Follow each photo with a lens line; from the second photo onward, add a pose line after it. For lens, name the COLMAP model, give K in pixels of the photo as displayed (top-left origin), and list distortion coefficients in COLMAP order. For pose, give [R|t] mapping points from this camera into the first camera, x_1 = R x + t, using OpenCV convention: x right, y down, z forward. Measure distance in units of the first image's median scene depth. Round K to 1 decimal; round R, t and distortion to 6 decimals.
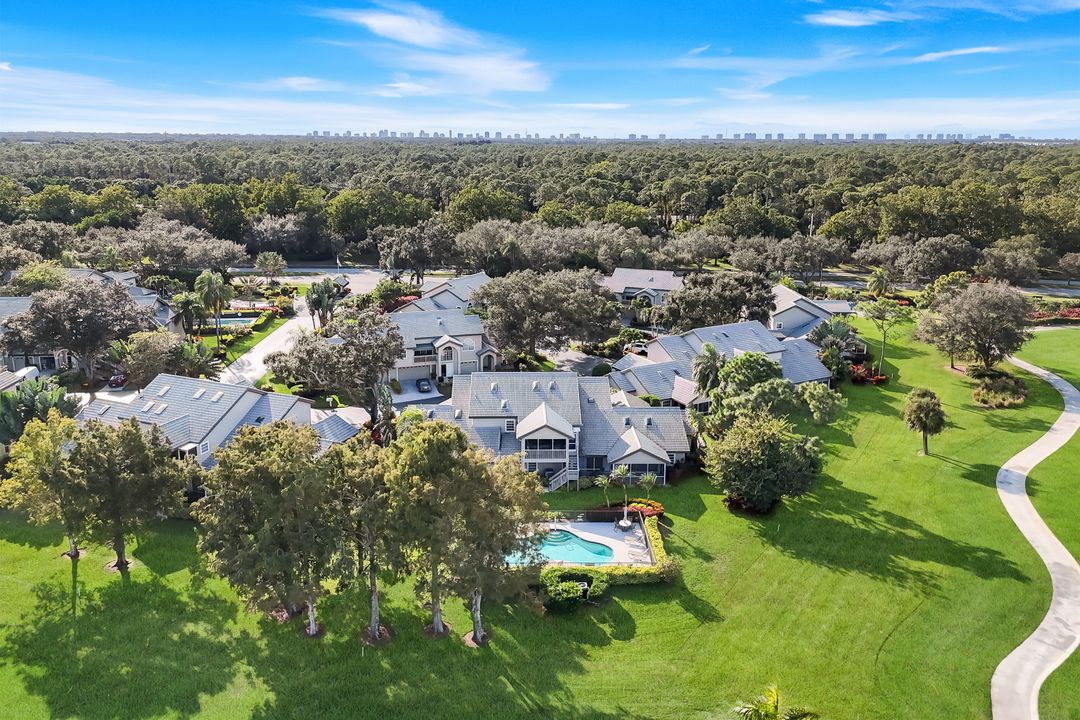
lens RADIAL K [[755.6, 0, 539.1], [0, 755.6, 361.3], [0, 0, 1]] dist [0.038330, 0.003351]
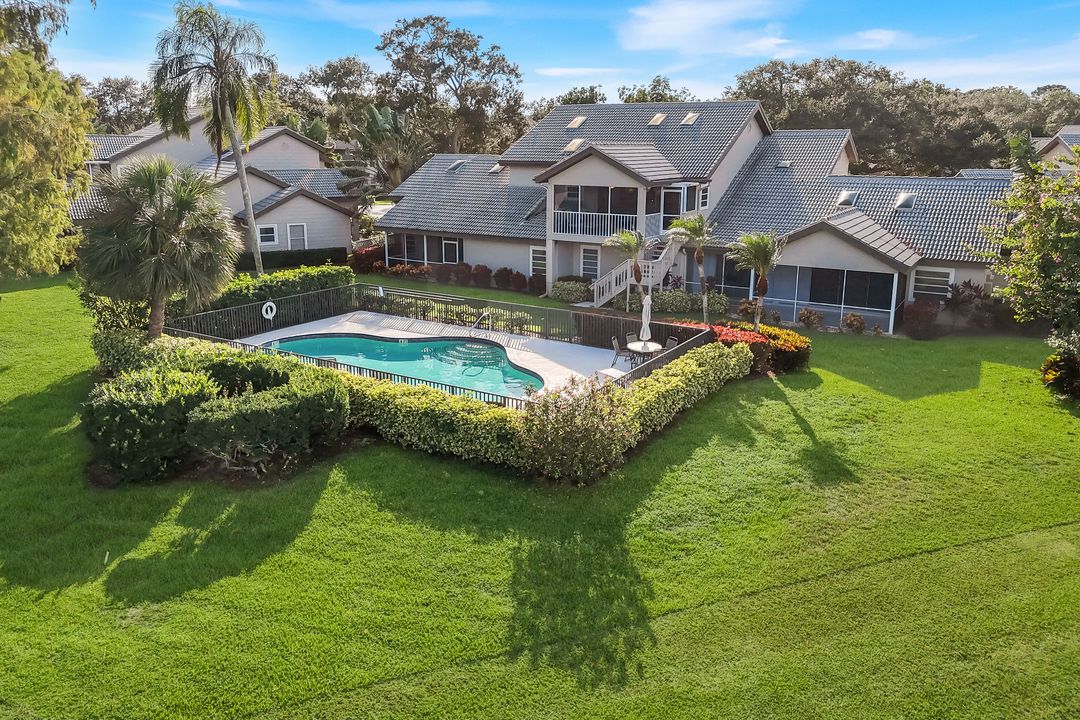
lens RADIAL K [[755.6, 0, 539.1], [0, 755.6, 359.0], [0, 0, 1]] dist [0.038330, 0.003351]
pose [[0.818656, 0.135322, -0.558113, 0.305487], [-0.134049, 0.990023, 0.043418, 0.236625], [0.558420, 0.039270, 0.828628, 0.776876]]
